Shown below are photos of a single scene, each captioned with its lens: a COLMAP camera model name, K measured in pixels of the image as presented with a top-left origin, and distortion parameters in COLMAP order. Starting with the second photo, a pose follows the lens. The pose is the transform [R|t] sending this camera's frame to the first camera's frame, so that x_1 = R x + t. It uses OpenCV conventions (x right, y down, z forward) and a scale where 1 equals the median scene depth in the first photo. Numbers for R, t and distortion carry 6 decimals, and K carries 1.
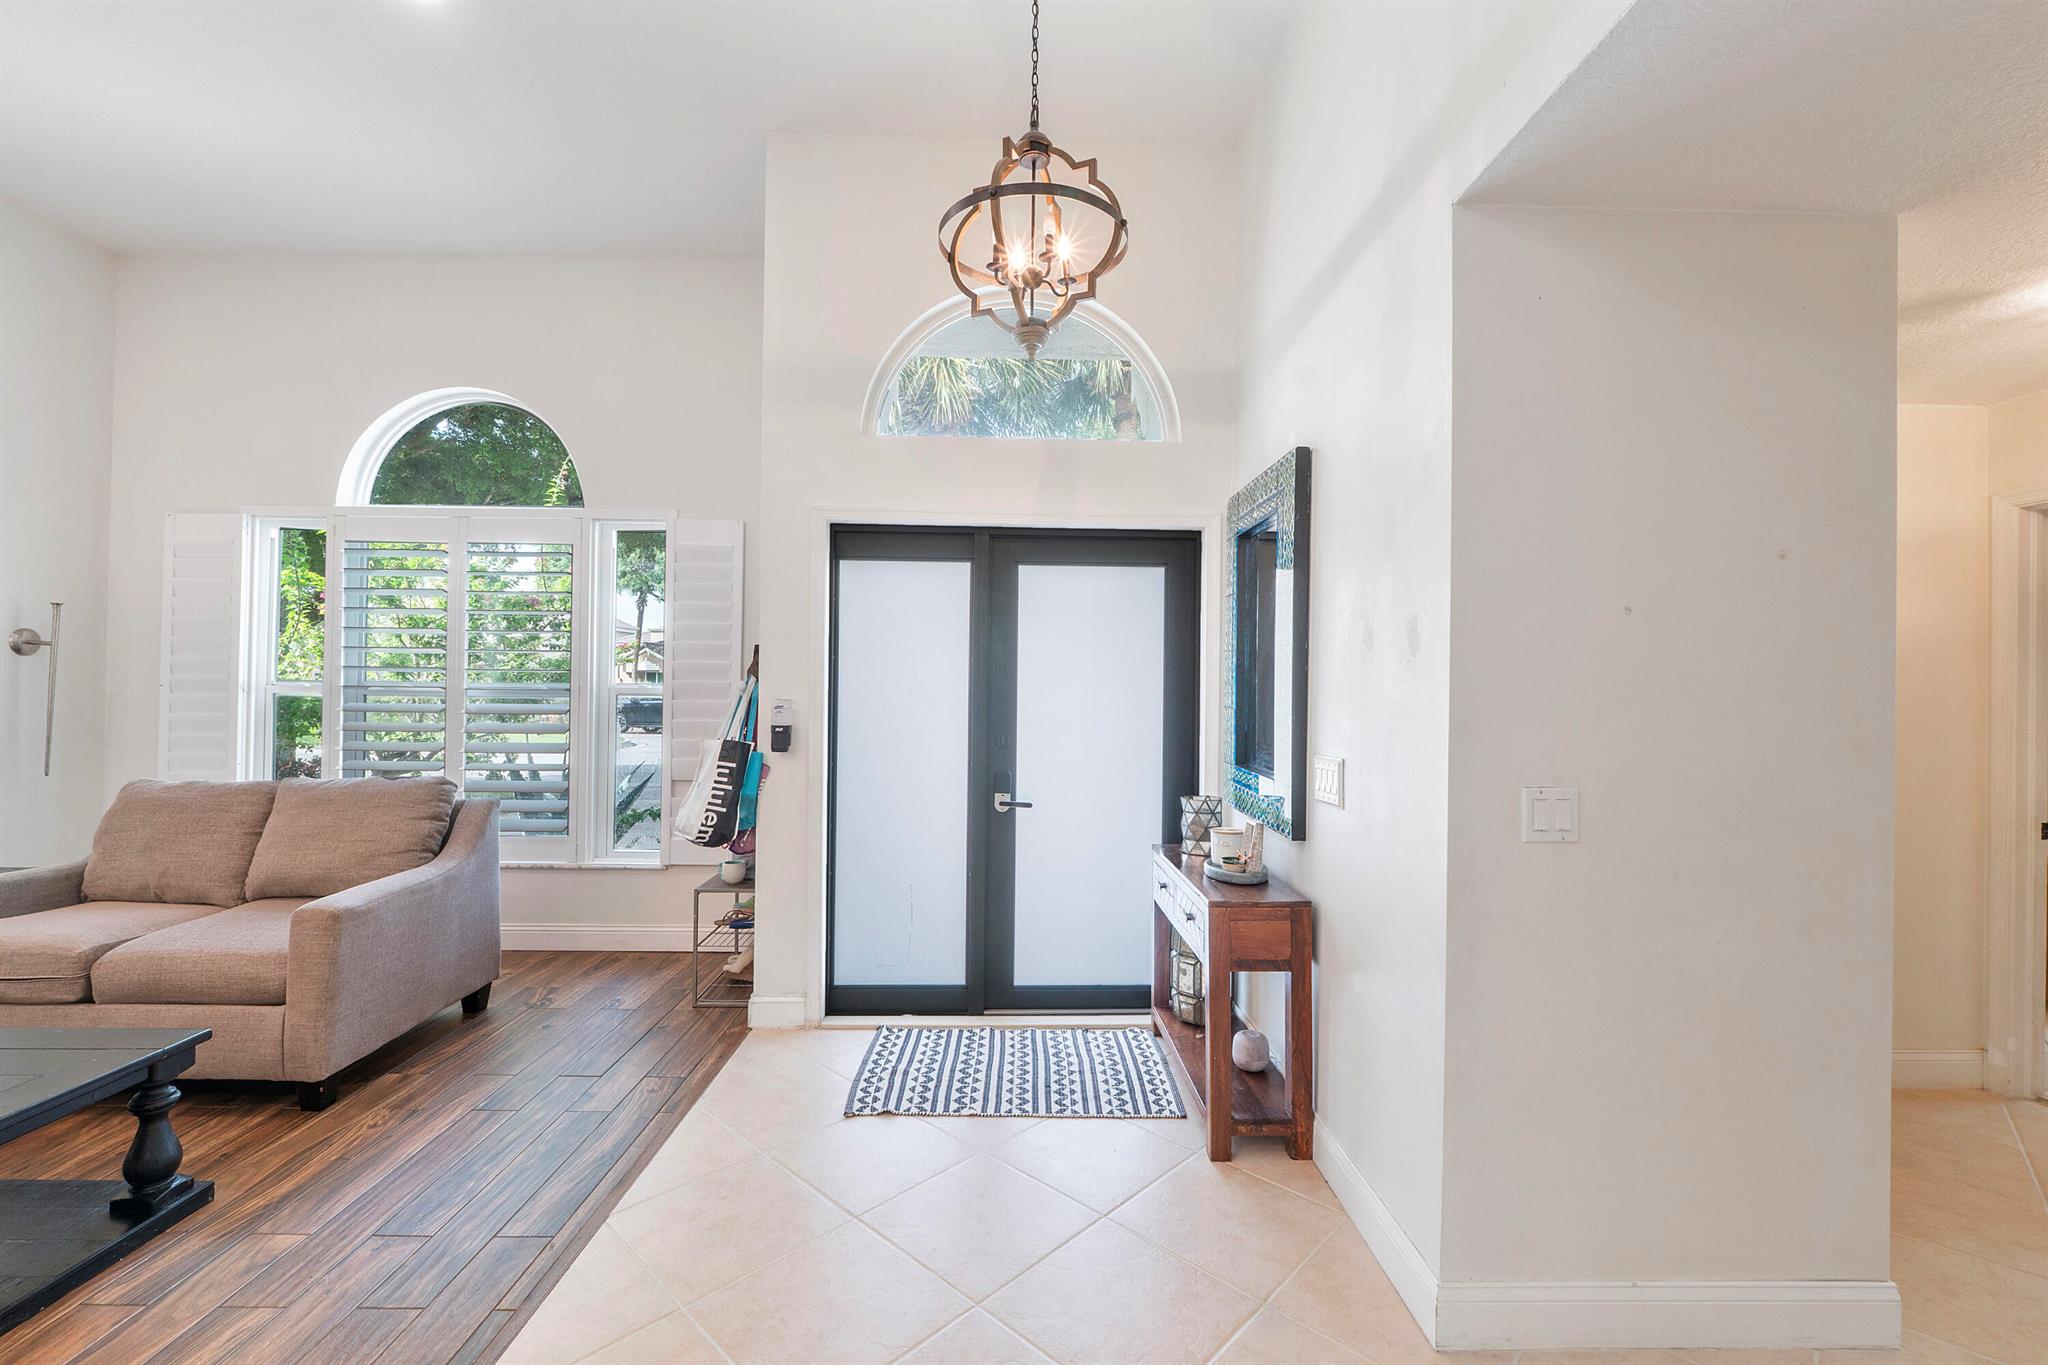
lens RADIAL K [[867.7, 0, 1024.0], [0, 867.7, 682.5], [0, 0, 1]] dist [-0.003858, -0.000074]
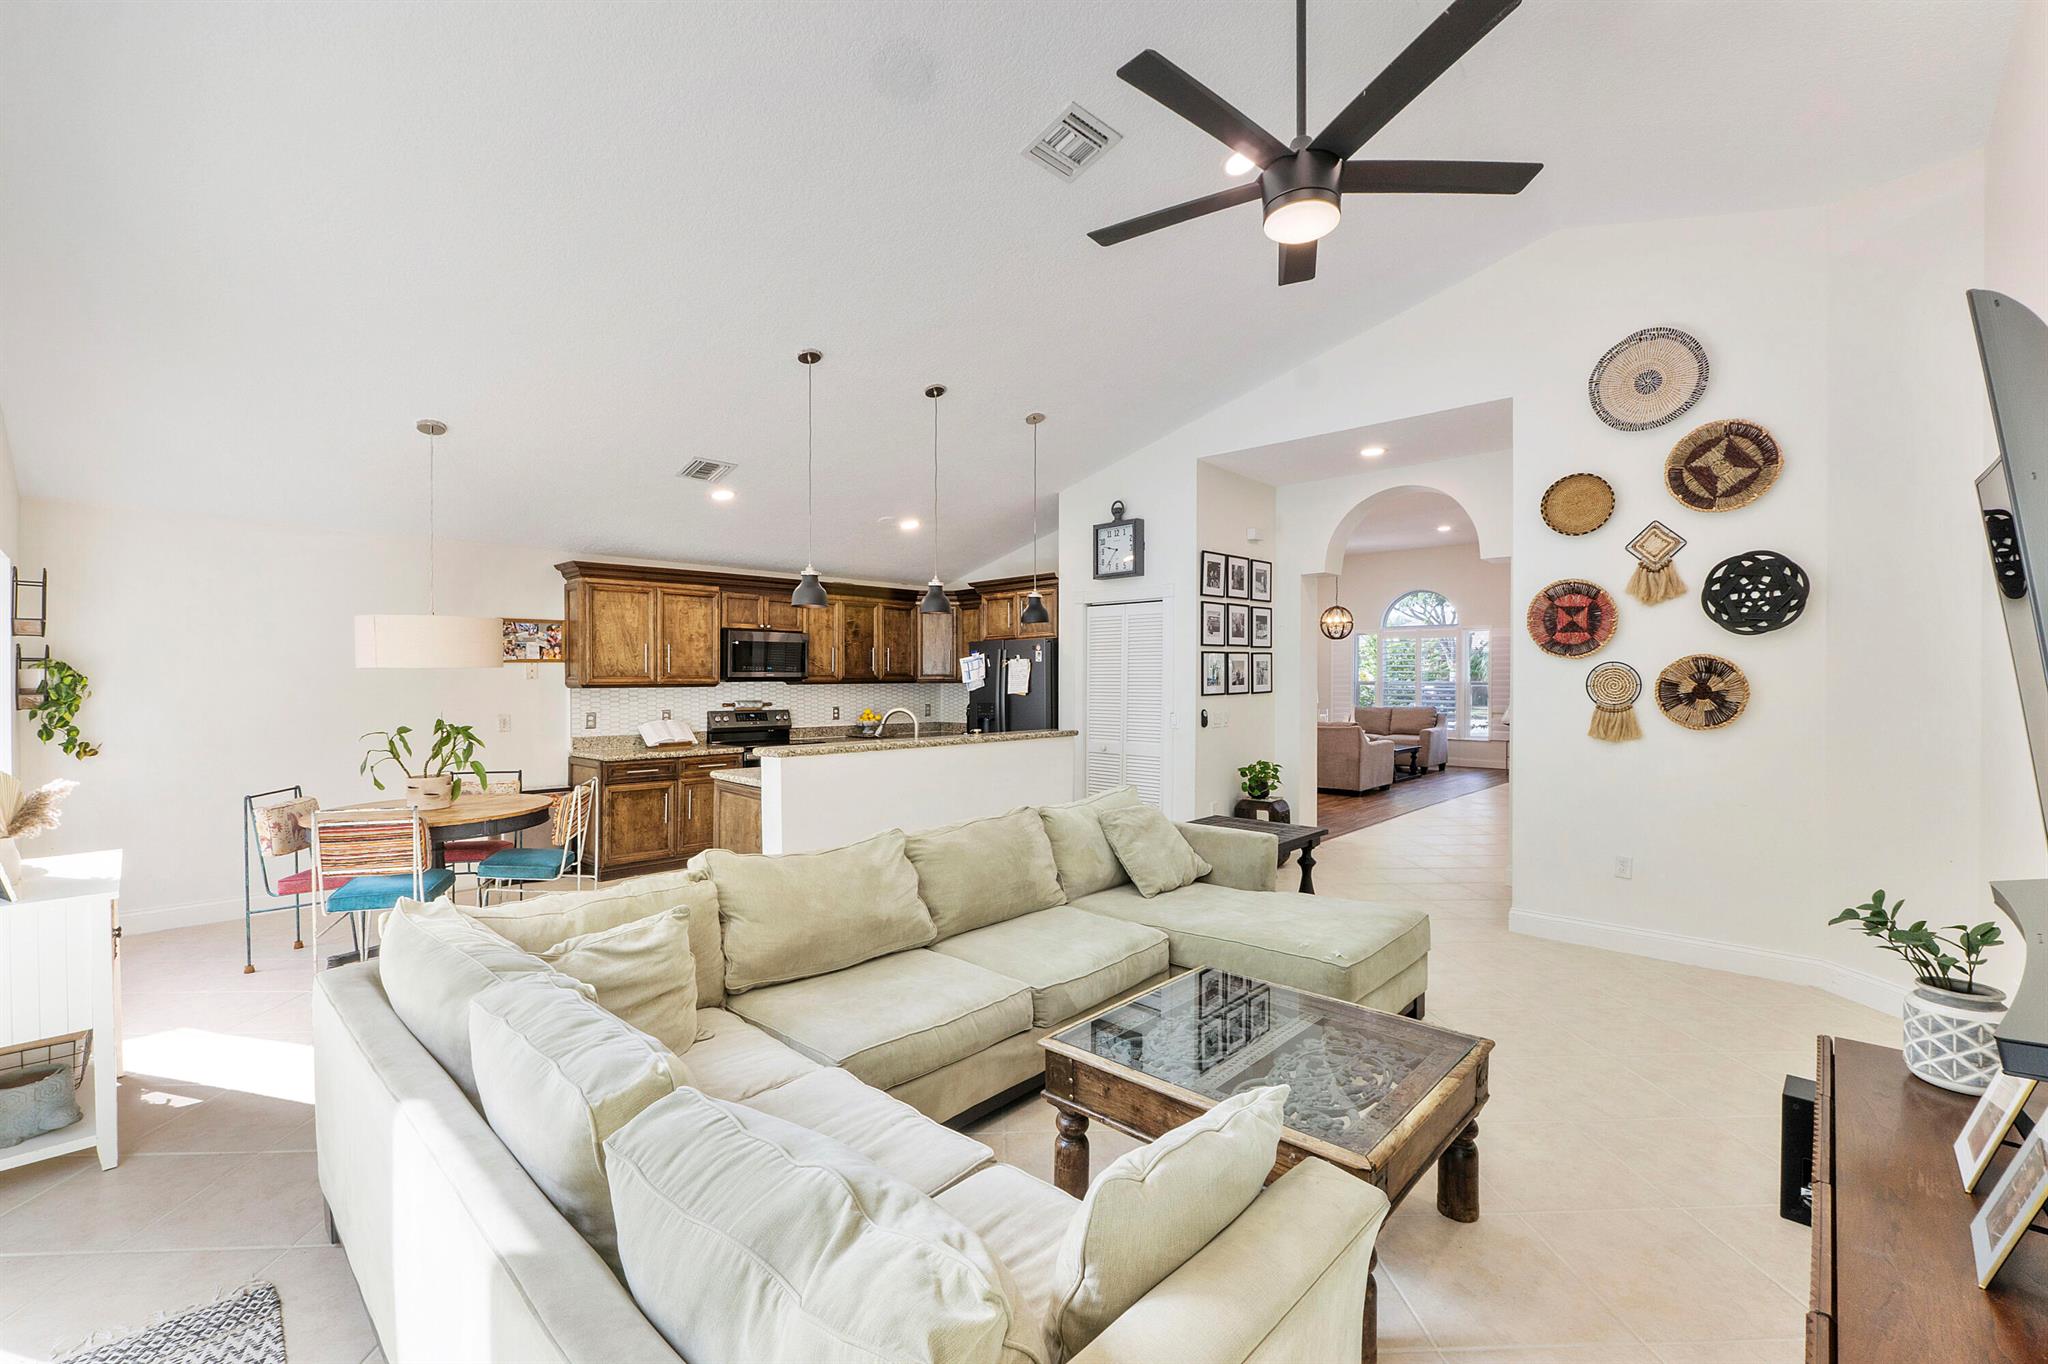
lens RADIAL K [[862.3, 0, 1026.2], [0, 862.3, 678.7], [0, 0, 1]] dist [-0.008194, -0.000042]
pose [[0.717648, -0.004951, -0.696388, 0.687711], [0.007249, 0.999974, 0.000361, -0.026326], [0.696368, -0.005307, 0.717665, -3.025331]]
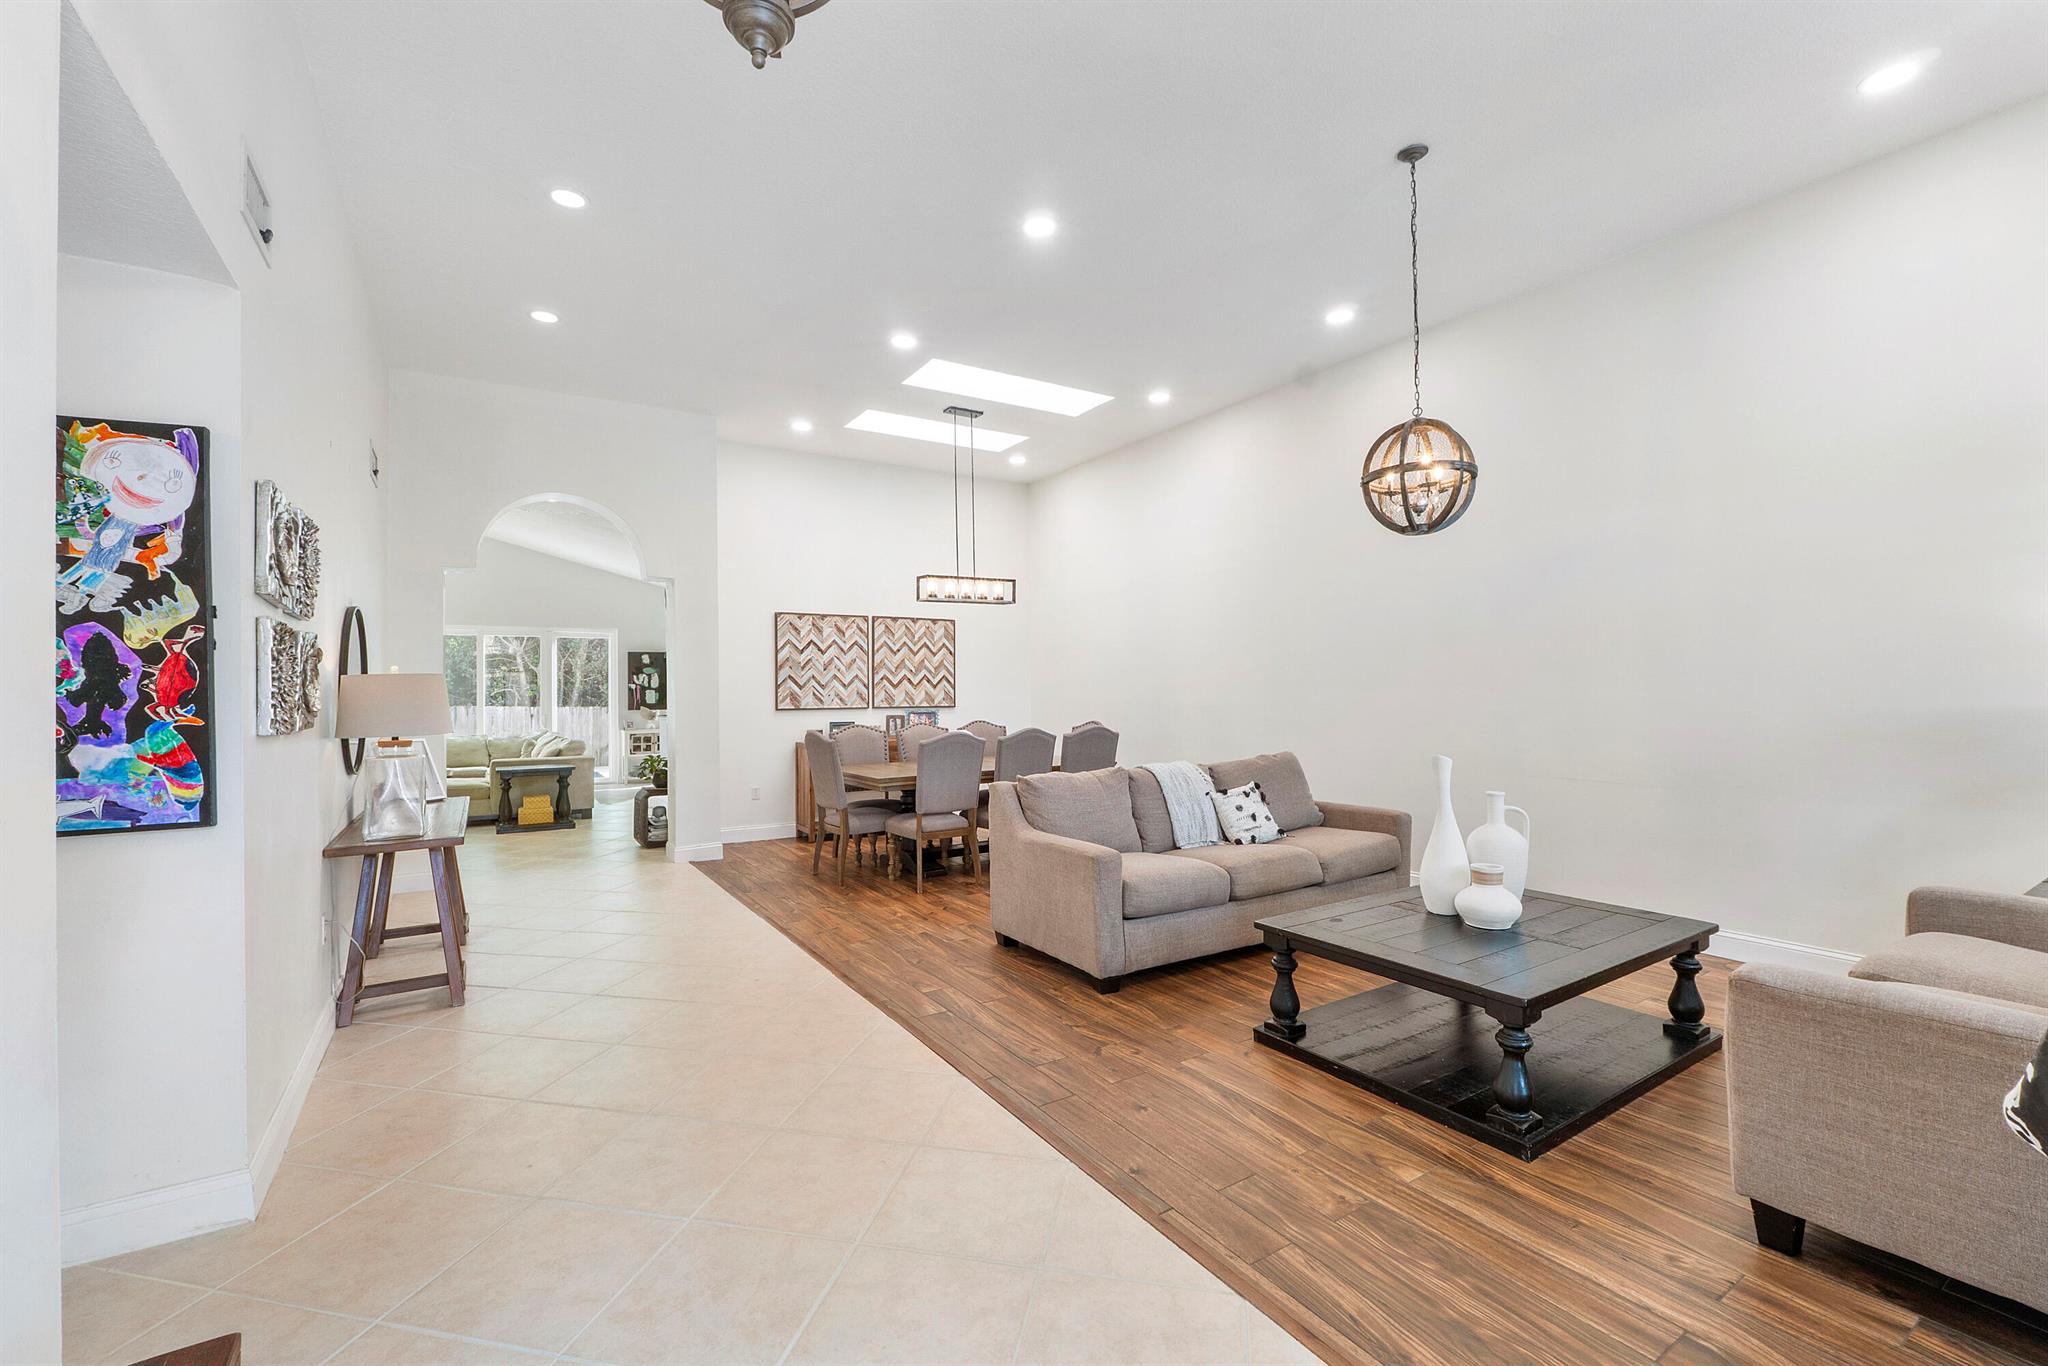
lens RADIAL K [[868.8, 0, 1026.0], [0, 868.8, 684.6], [0, 0, 1]] dist [-0.008225, -0.000417]
pose [[-0.853321, -0.000764, -0.521385, 0.098153], [0.006892, 0.999895, -0.012744, 0.010672], [0.521340, -0.014469, -0.853226, 1.042302]]
